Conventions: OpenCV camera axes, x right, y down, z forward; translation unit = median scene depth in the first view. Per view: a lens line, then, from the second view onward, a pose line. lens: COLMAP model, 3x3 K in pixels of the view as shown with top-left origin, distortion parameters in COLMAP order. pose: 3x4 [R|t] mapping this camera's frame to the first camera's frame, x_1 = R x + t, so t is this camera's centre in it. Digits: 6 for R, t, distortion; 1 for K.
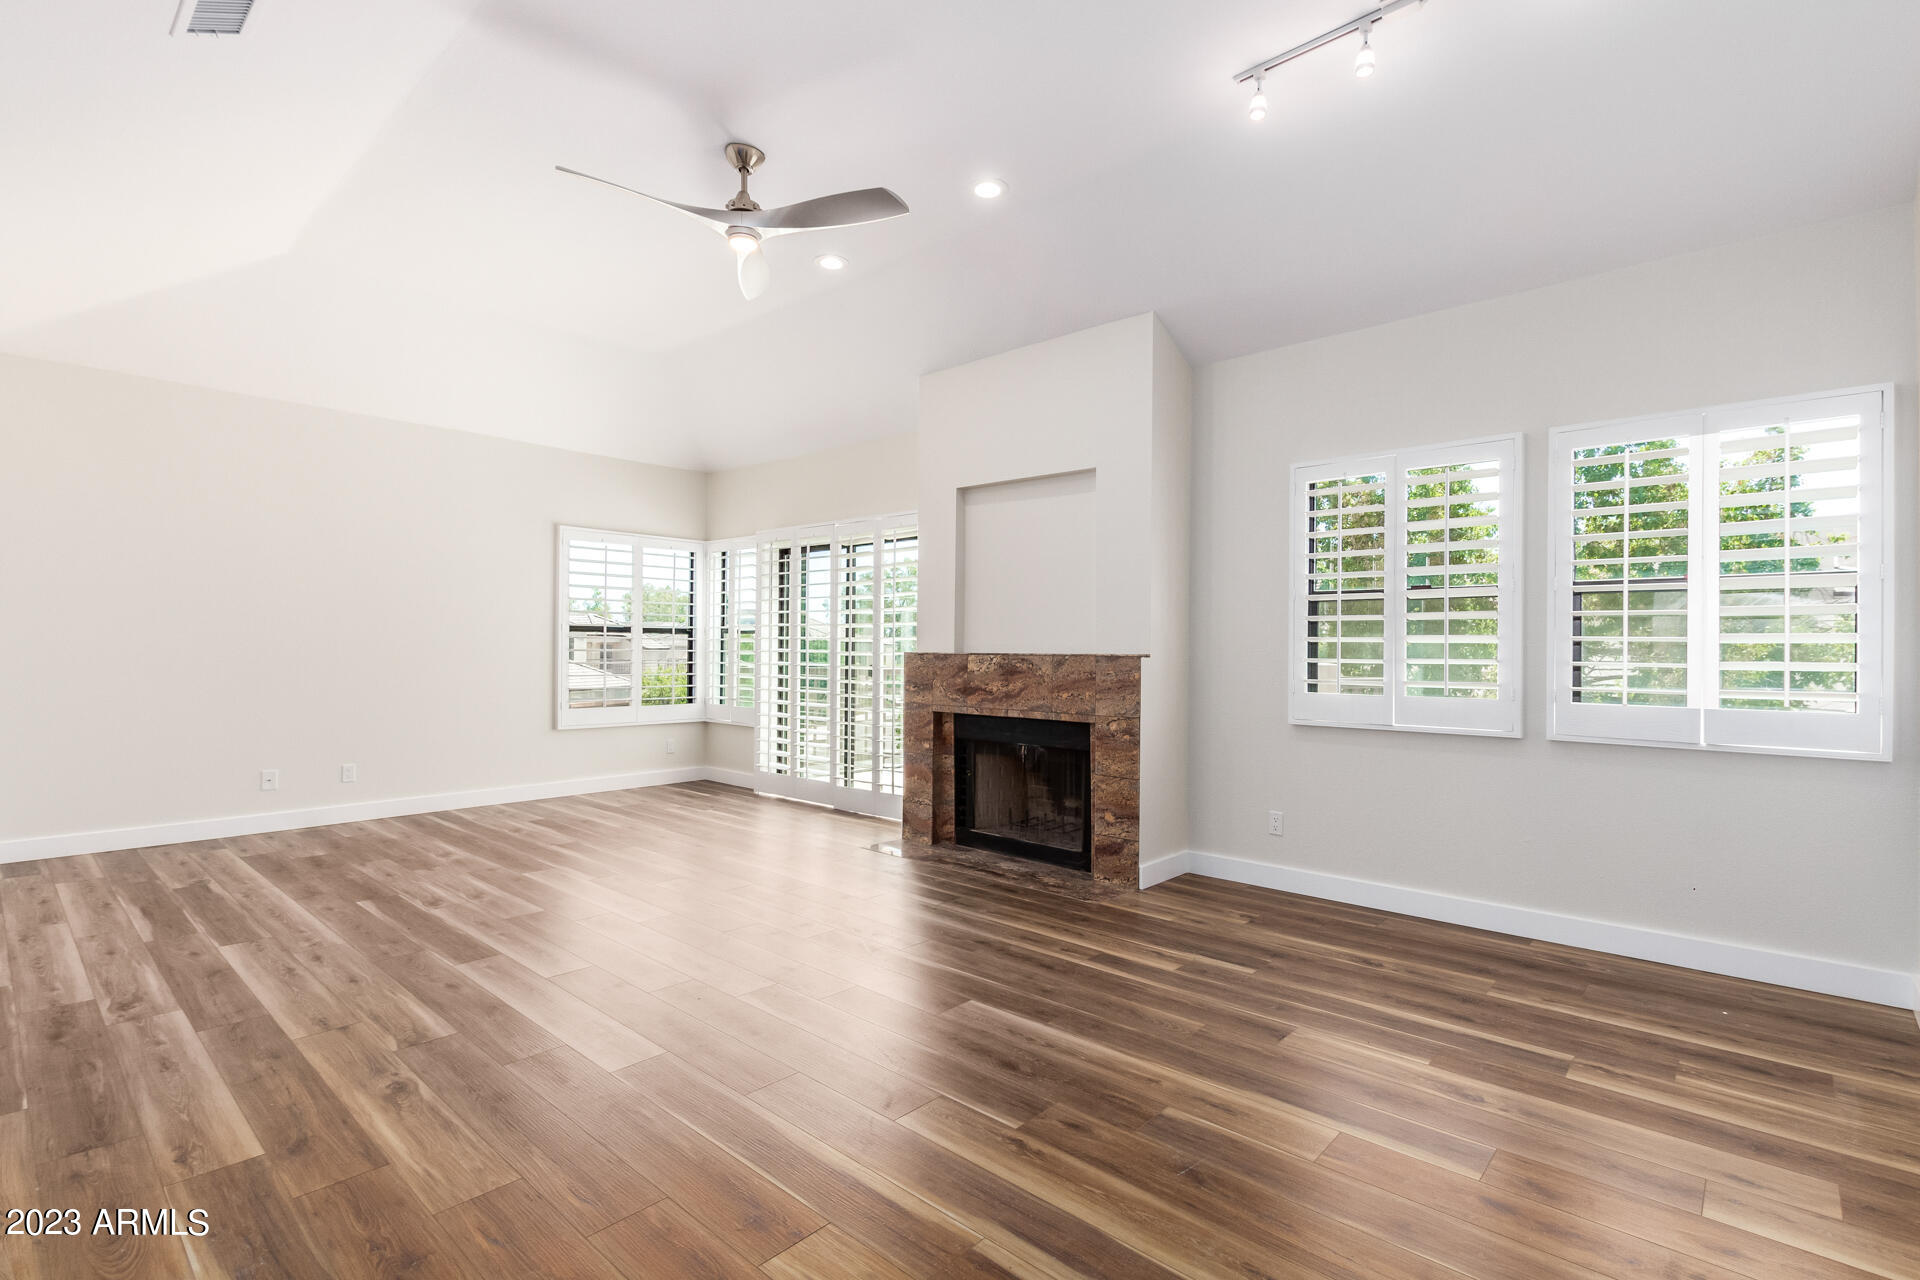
lens RADIAL K [[886.1, 0, 972.0], [0, 886.1, 645.5], [0, 0, 1]] dist [0.010370, -0.004187]
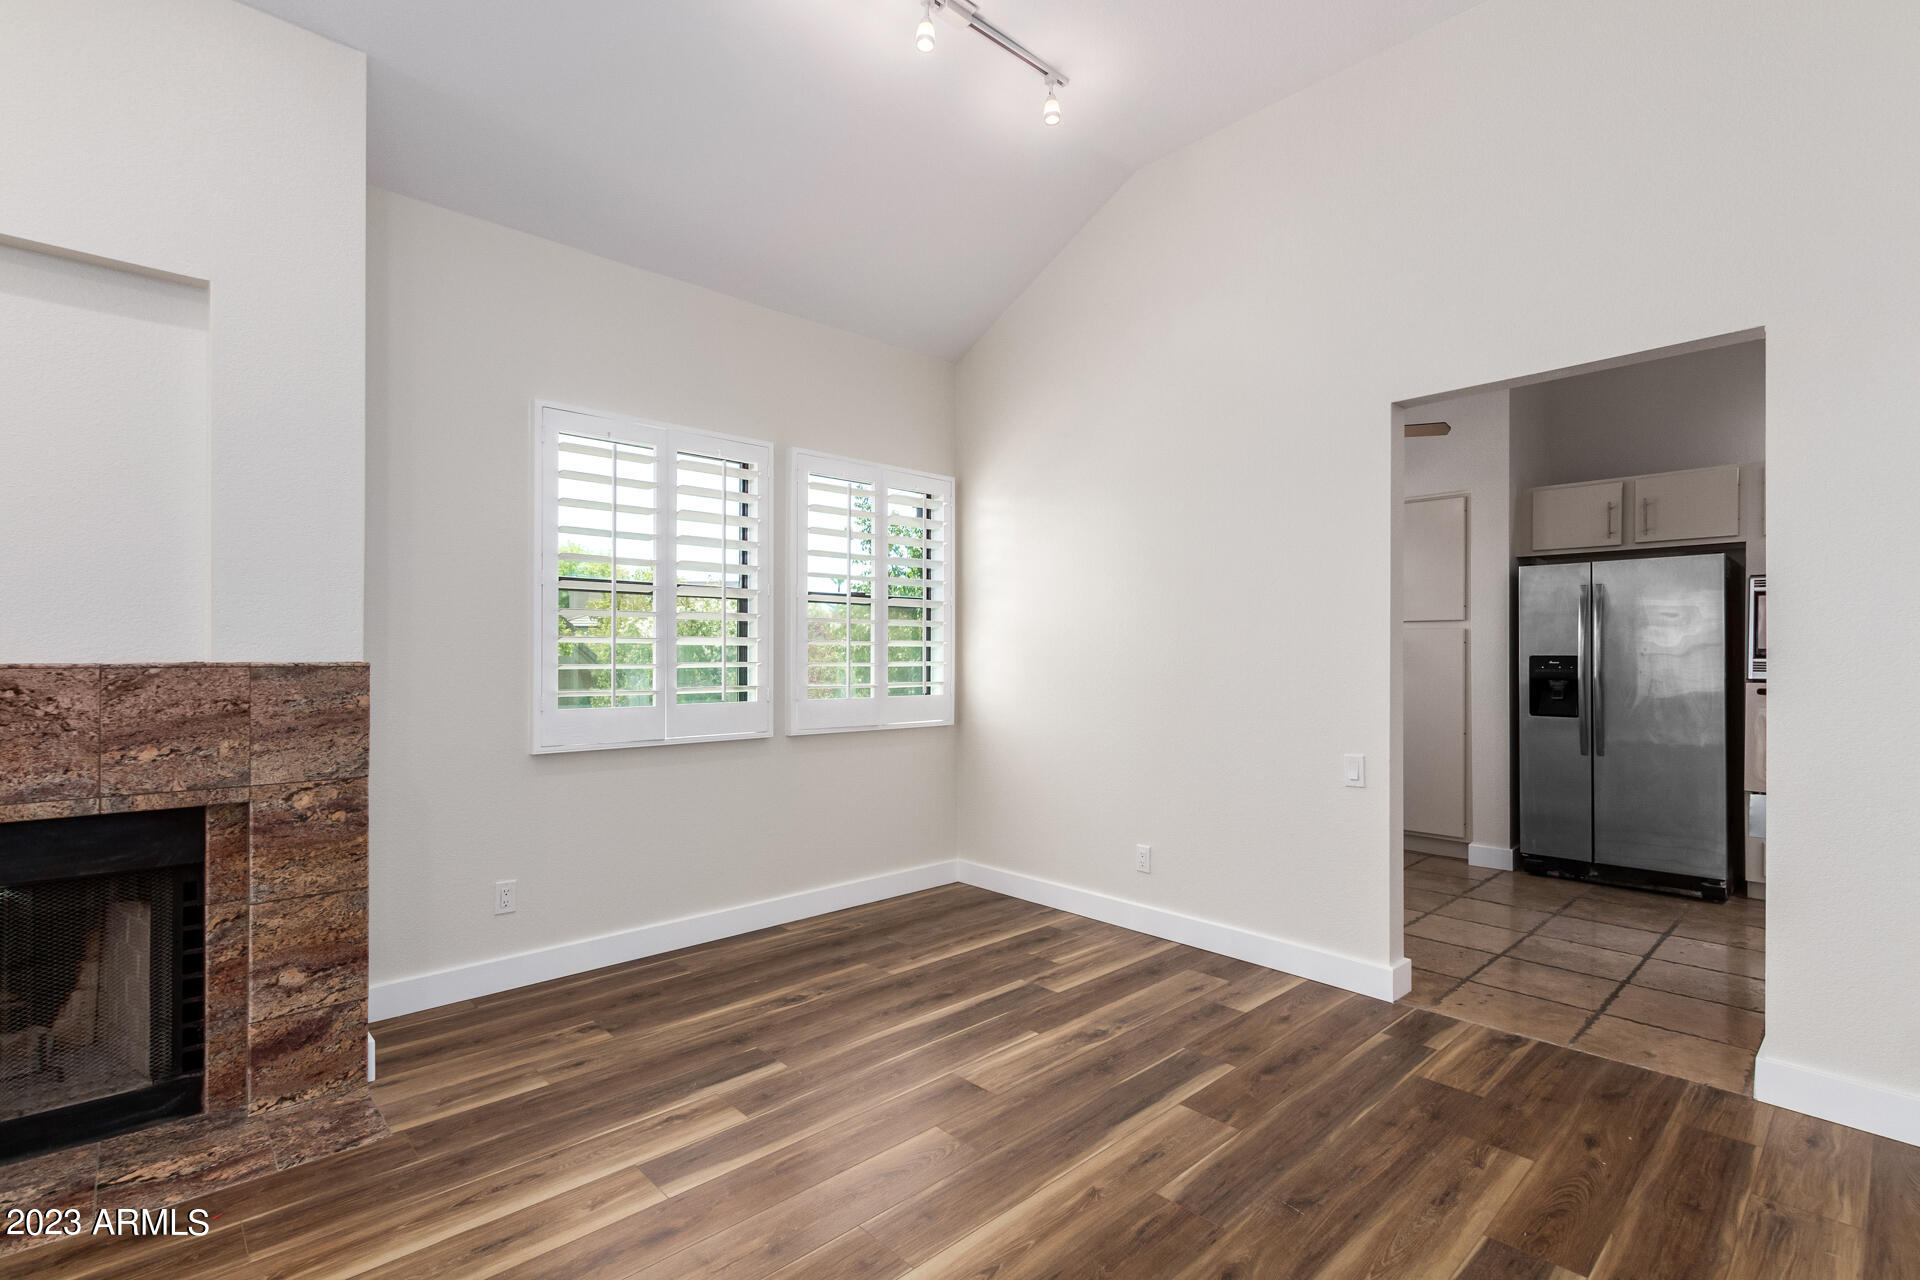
lens RADIAL K [[886.1, 0, 951.6], [0, 886.1, 653.0], [0, 0, 1]] dist [0.010370, -0.004187]
pose [[0.092247, -0.004011, 0.995728, -0.330863], [-0.004344, 0.999981, 0.004431, 0.000396], [-0.995727, -0.004734, 0.092228, 0.578938]]
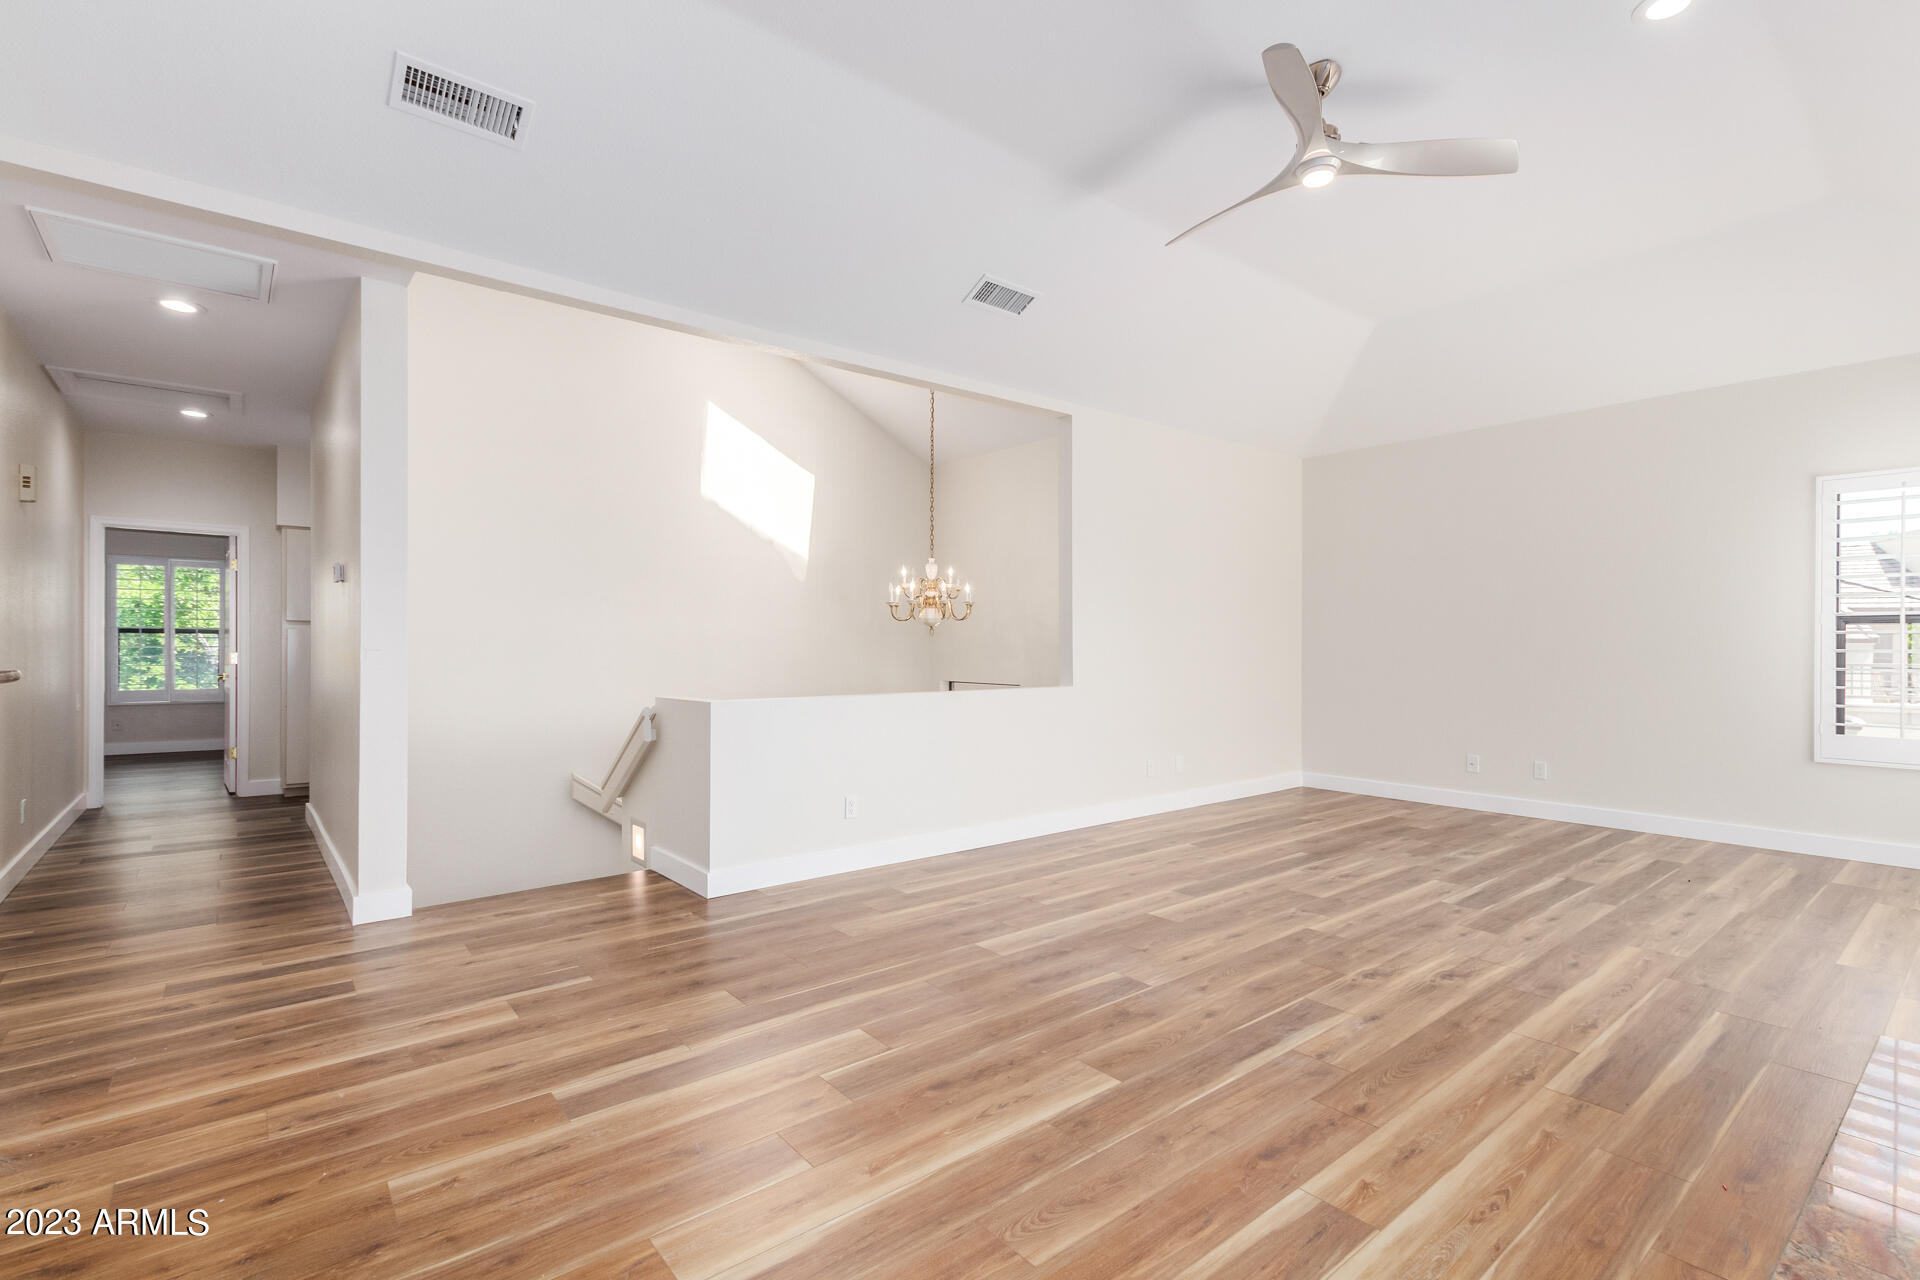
lens RADIAL K [[886.1, 0, 956.8], [0, 886.1, 639.9], [0, 0, 1]] dist [0.010370, -0.004187]
pose [[-0.156609, -0.011547, -0.987593, 0.549446], [-0.000403, 0.999932, -0.011627, 0.007745], [0.987661, -0.001423, -0.156603, 0.659845]]
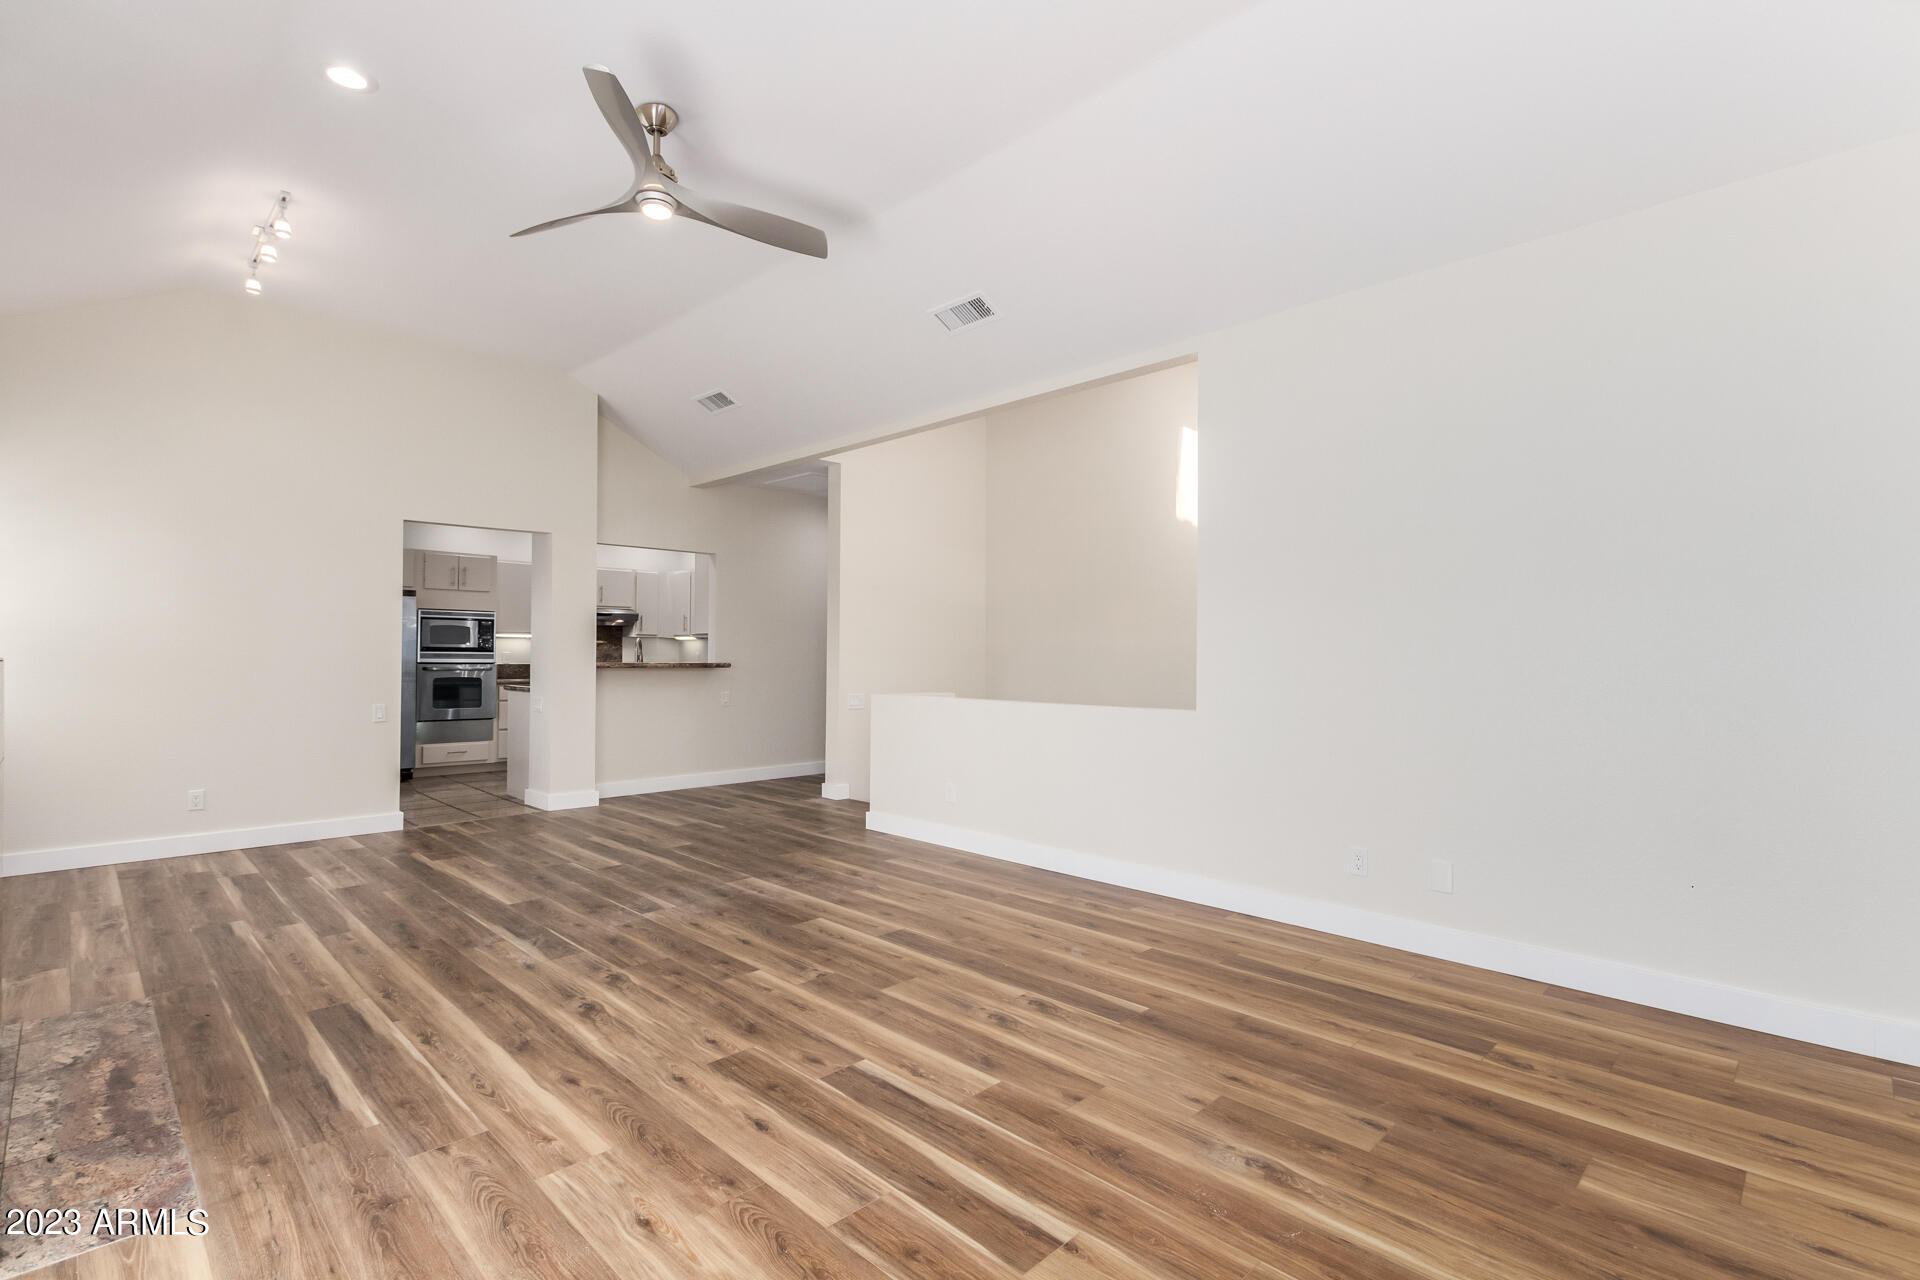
lens RADIAL K [[886.1, 0, 967.7], [0, 886.1, 643.7], [0, 0, 1]] dist [0.010370, -0.004187]
pose [[-0.998593, -0.010445, 0.051992, -0.529286], [-0.011212, 0.999832, -0.014470, 0.002516], [-0.051833, -0.015033, -0.998543, 1.587809]]
